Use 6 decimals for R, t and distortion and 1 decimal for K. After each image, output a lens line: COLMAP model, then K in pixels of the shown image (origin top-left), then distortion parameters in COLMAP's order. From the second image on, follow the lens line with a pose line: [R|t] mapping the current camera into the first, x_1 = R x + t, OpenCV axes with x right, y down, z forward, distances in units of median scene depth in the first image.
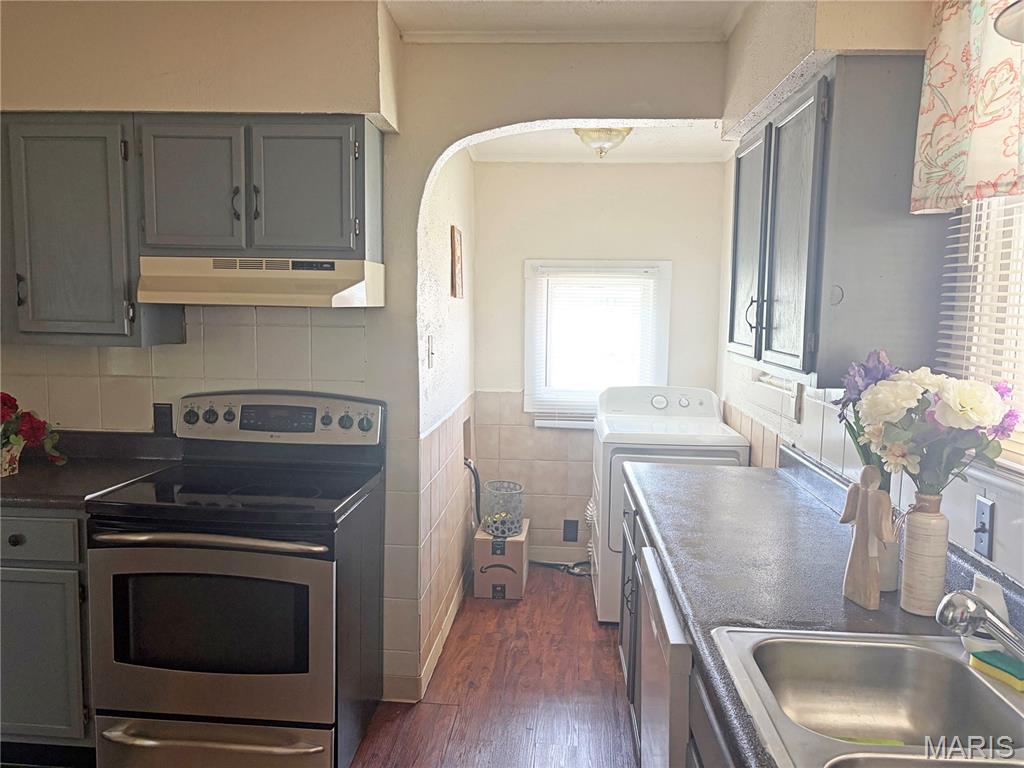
lens RADIAL K [[772.2, 0, 507.4], [0, 772.2, 387.4], [0, 0, 1]] dist [0.043241, -0.042002]
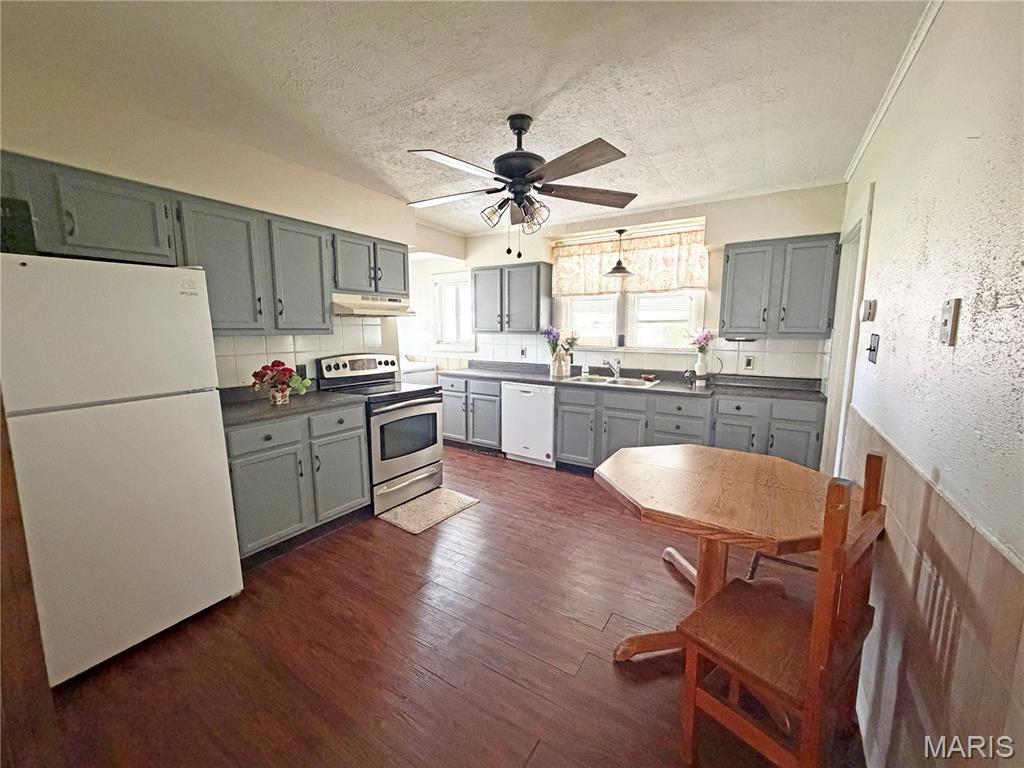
lens RADIAL K [[406.6, 0, 516.6], [0, 406.6, 381.0], [0, 0, 1]] dist [0.001097, 0.001070]
pose [[0.468037, -0.130236, 0.874059, -1.330419], [0.095508, 0.990742, 0.096480, 0.017407], [-0.878533, 0.038323, 0.476143, 0.008862]]
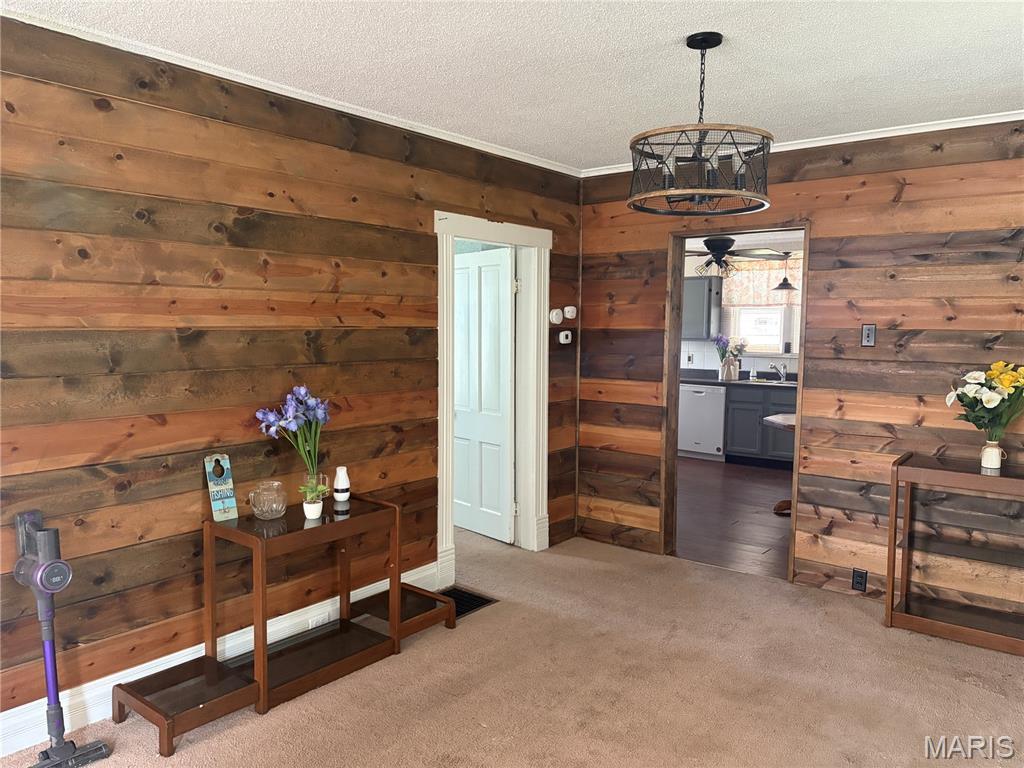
lens RADIAL K [[772.2, 0, 512.1], [0, 772.2, 388.0], [0, 0, 1]] dist [0.043241, -0.042002]
pose [[0.568691, -0.074989, 0.819126, -3.250508], [0.083248, 0.995970, 0.033382, 0.016755], [-0.818328, 0.049207, 0.572642, -0.562782]]
